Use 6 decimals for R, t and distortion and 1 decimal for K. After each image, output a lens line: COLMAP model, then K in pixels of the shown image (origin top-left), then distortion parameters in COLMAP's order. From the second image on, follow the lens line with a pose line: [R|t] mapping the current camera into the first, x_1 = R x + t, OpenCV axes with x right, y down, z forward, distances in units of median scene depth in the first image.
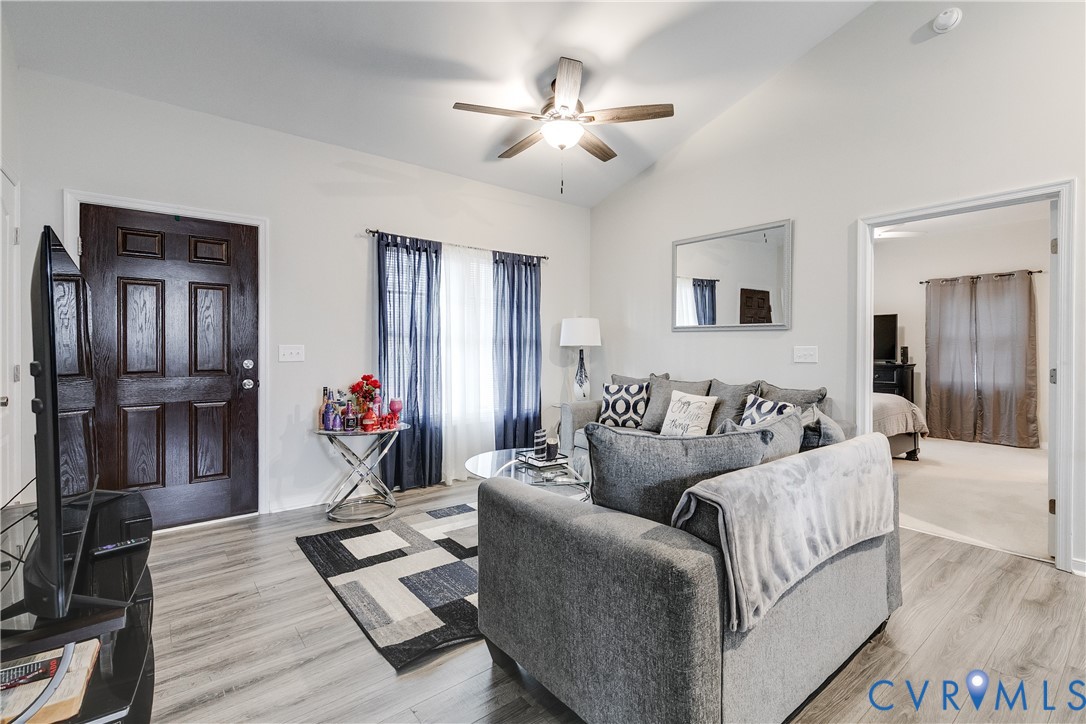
lens RADIAL K [[493.2, 0, 545.4], [0, 493.2, 350.9], [0, 0, 1]] dist [0.000974, -0.000232]
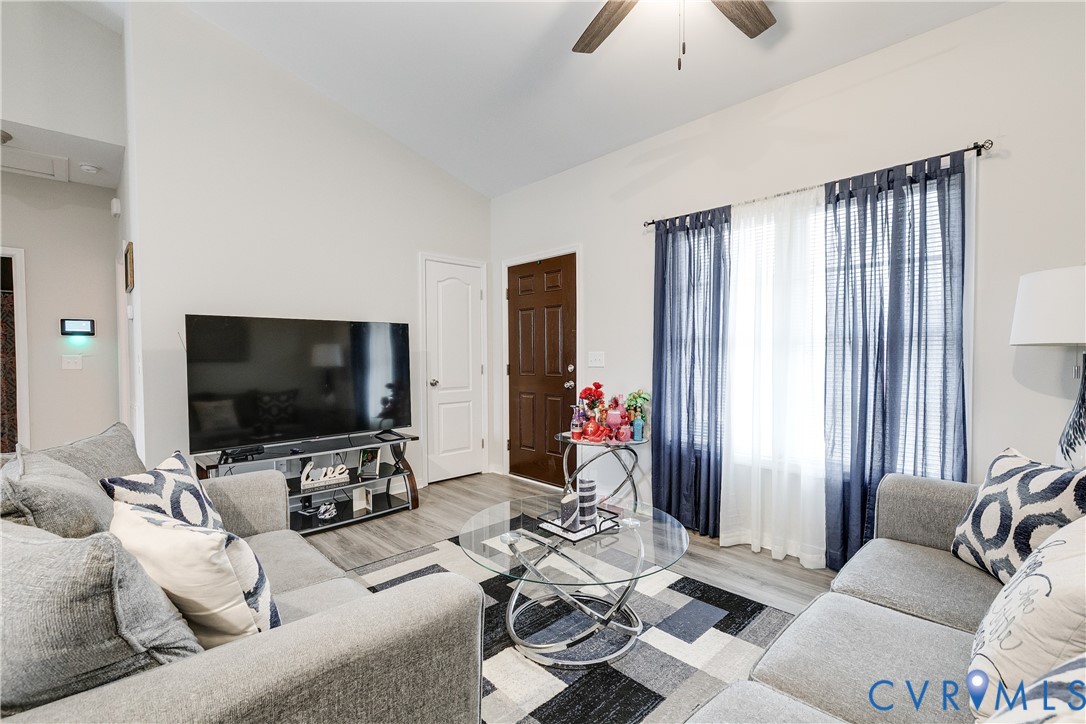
lens RADIAL K [[483.2, 0, 547.9], [0, 483.2, 366.6], [0, 0, 1]] dist [0.000626, -0.000263]
pose [[0.090580, 0.022733, -0.995630, 0.541465], [0.005255, 0.999715, 0.023304, -0.004892], [0.995875, -0.007343, 0.090435, 0.781301]]
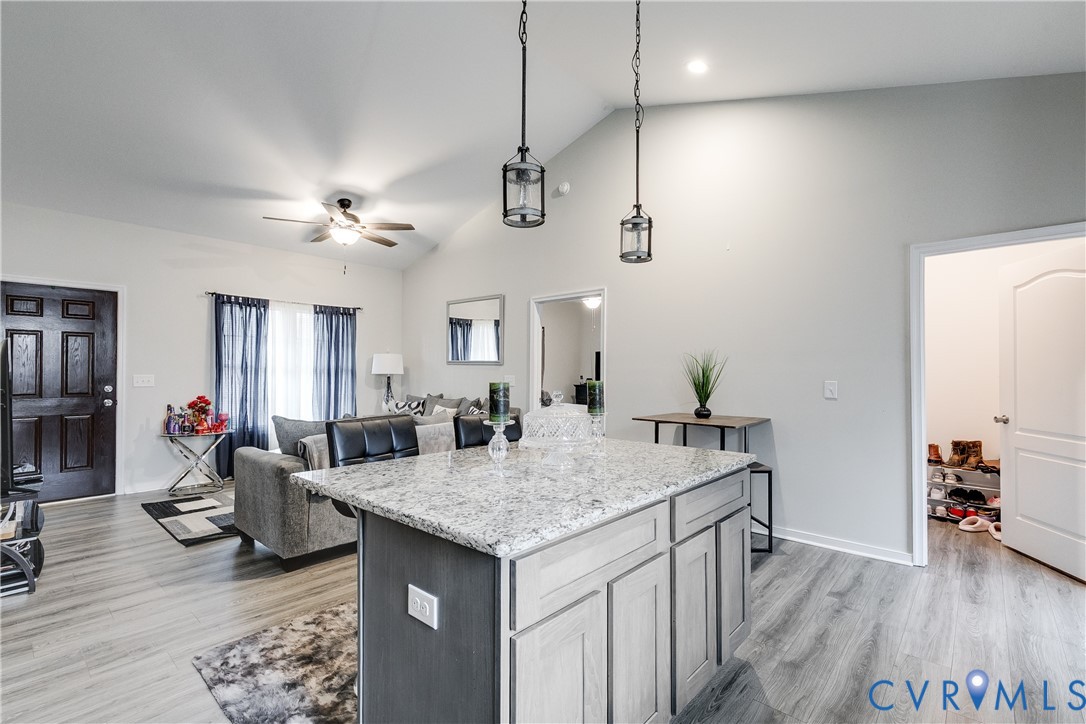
lens RADIAL K [[494.7, 0, 543.8], [0, 494.7, 366.4], [0, 0, 1]] dist [0.001132, -0.000859]
pose [[0.987163, 0.003291, 0.159682, 0.381446], [-0.001453, 0.999931, -0.011628, -0.021147], [-0.159709, 0.011247, 0.987100, -0.568153]]
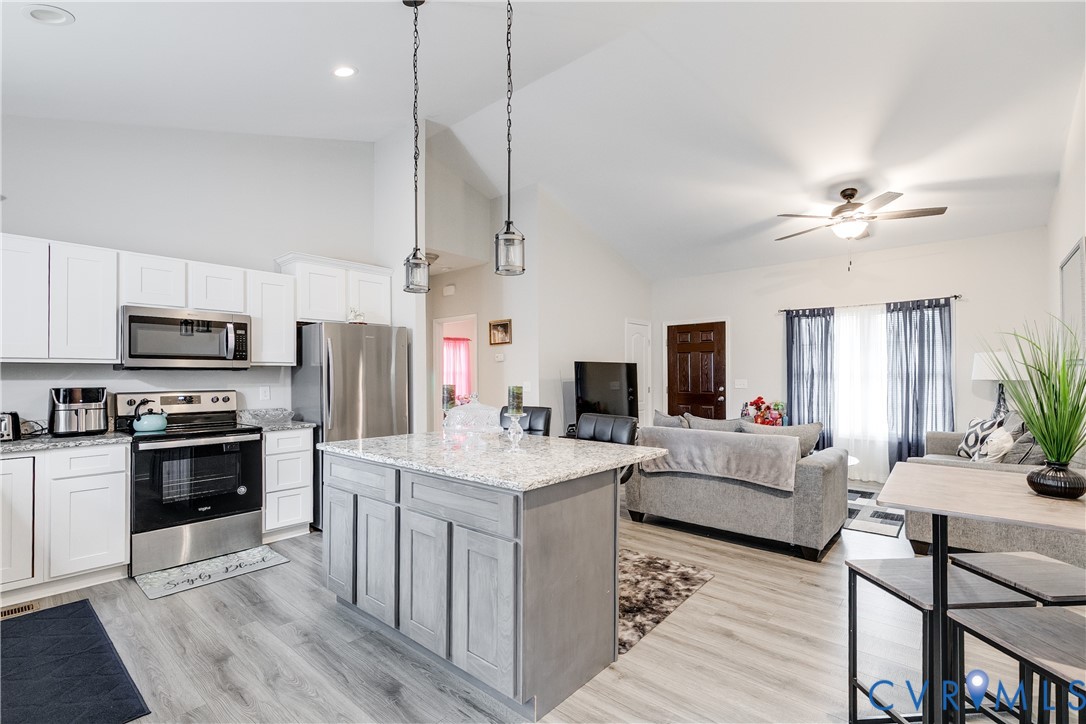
lens RADIAL K [[490.0, 0, 545.2], [0, 490.0, 371.4], [0, 0, 1]] dist [0.002242, 0.000135]
pose [[0.176067, -0.010672, -0.984320, 1.195383], [0.001337, 0.999943, -0.010602, -0.024326], [0.984377, 0.000551, 0.176071, -0.076291]]
